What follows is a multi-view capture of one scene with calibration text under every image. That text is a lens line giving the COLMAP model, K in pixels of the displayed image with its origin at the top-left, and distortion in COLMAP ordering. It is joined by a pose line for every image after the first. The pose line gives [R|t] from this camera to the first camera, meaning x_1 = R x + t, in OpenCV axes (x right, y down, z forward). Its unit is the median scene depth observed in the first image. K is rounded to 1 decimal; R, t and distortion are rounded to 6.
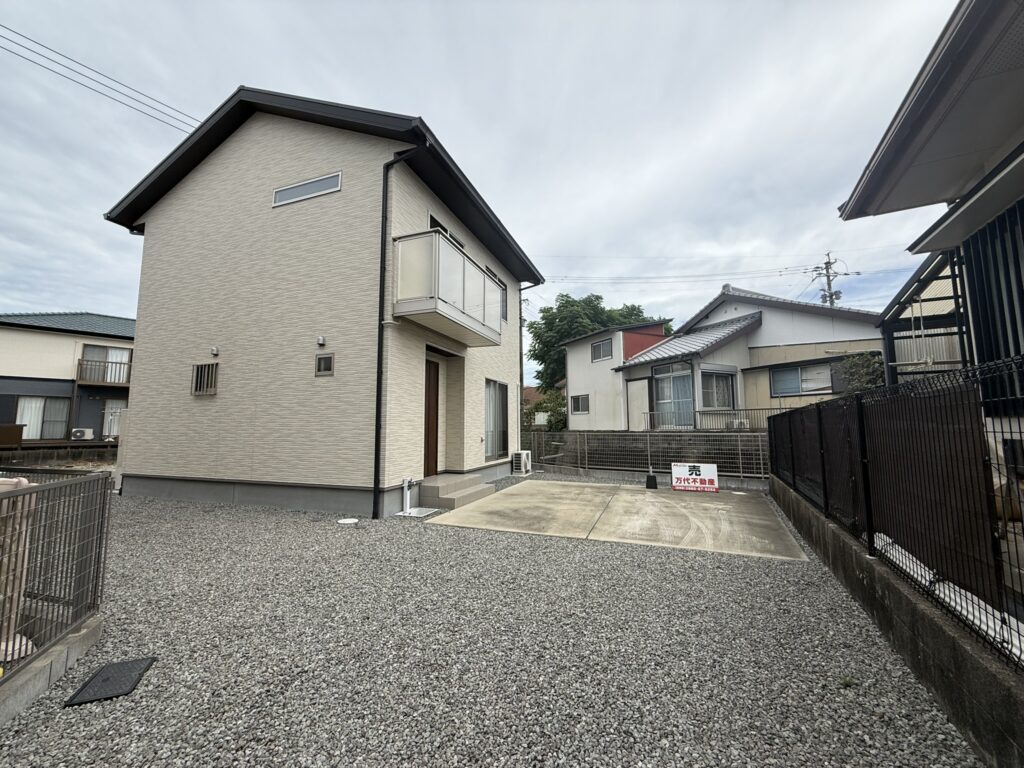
lens RADIAL K [[407.5, 0, 509.4], [0, 407.5, 388.4], [0, 0, 1]] dist [-0.002971, 0.000998]
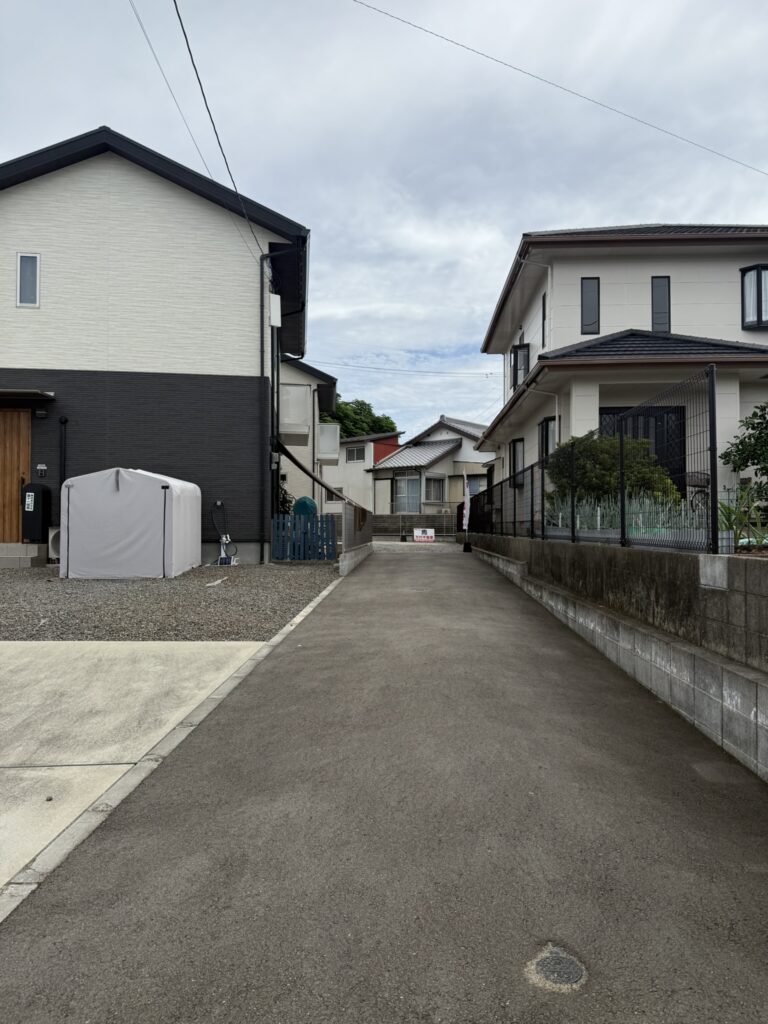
lens RADIAL K [[717.0, 0, 384.7], [0, 717.0, 511.4], [0, 0, 1]] dist [-0.000538, -0.000005]
pose [[0.908996, 0.020838, 0.416283, -0.960893], [-0.051228, 0.996763, 0.061968, -0.087638], [-0.413645, -0.077654, 0.907121, -1.700166]]
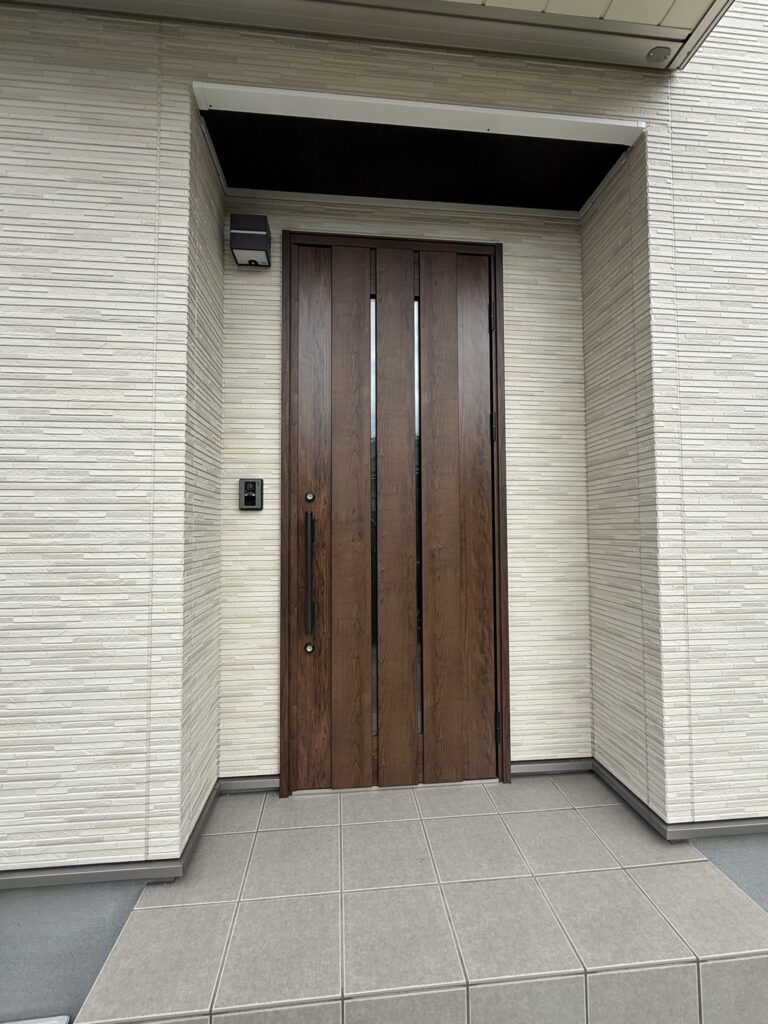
lens RADIAL K [[447.9, 0, 382.8], [0, 447.9, 511.0], [0, 0, 1]] dist [0.002185, 0.000304]
pose [[0.428827, -0.026618, -0.902994, 0.003622], [0.090239, 0.995829, 0.013499, 0.051547], [0.898868, -0.087274, 0.429440, 0.651059]]
